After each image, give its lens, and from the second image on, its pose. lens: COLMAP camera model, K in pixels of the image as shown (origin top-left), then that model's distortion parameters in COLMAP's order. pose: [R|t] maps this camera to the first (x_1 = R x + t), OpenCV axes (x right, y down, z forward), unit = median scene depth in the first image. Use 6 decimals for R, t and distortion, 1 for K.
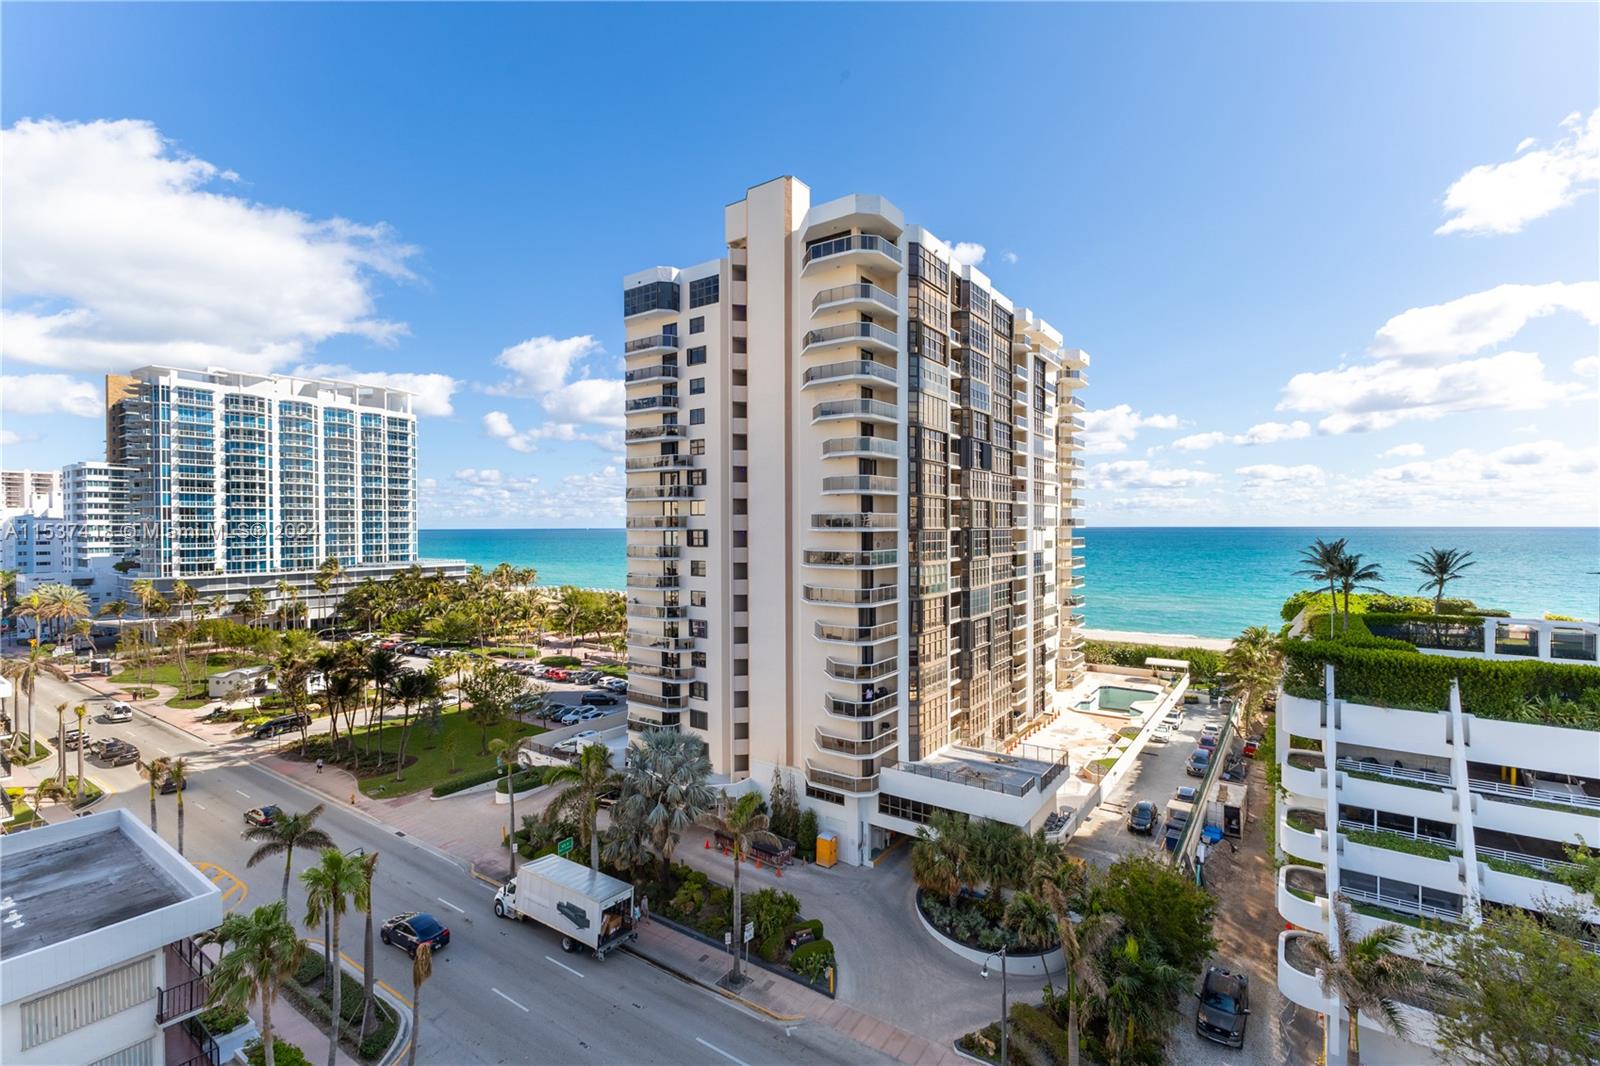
lens RADIAL K [[714.1, 0, 800.3], [0, 714.1, 533.5], [0, 0, 1]] dist [0.001557, -0.005092]
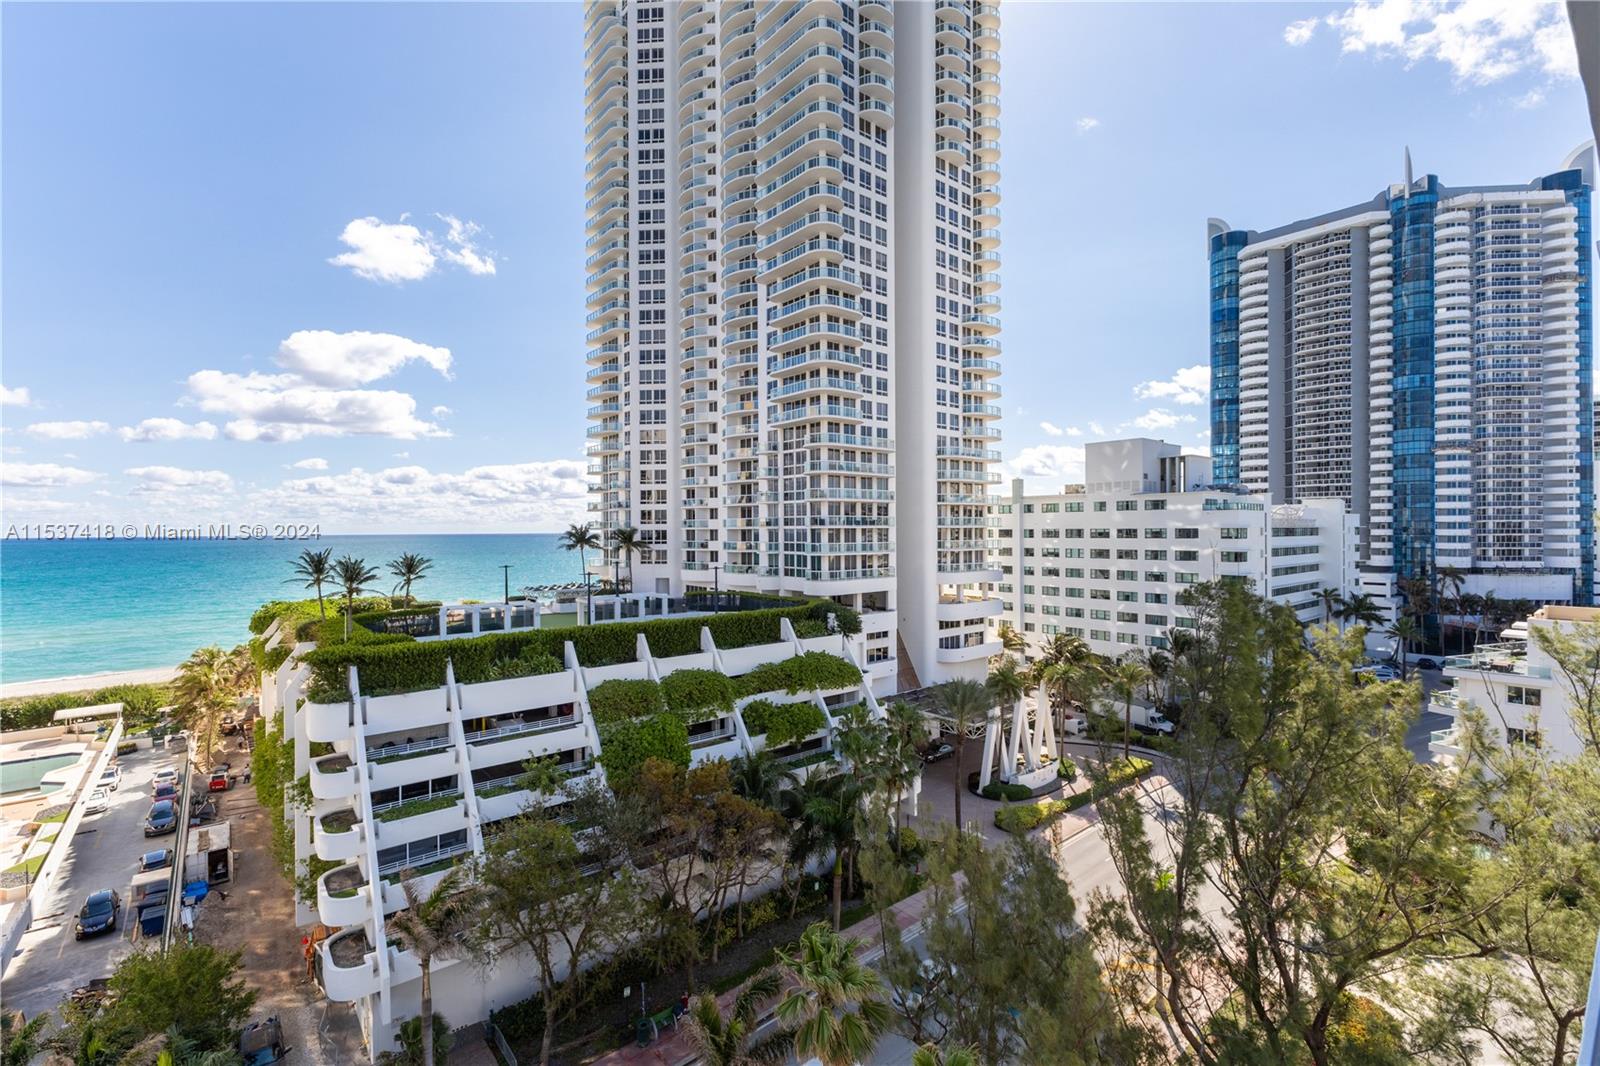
lens RADIAL K [[714.1, 0, 813.2], [0, 714.1, 528.0], [0, 0, 1]] dist [0.001557, -0.005092]
pose [[0.224815, 0.002478, 0.974398, -0.082776], [0.018098, 0.999814, -0.006718, -0.000303], [-0.974233, 0.019145, 0.224729, 0.057619]]
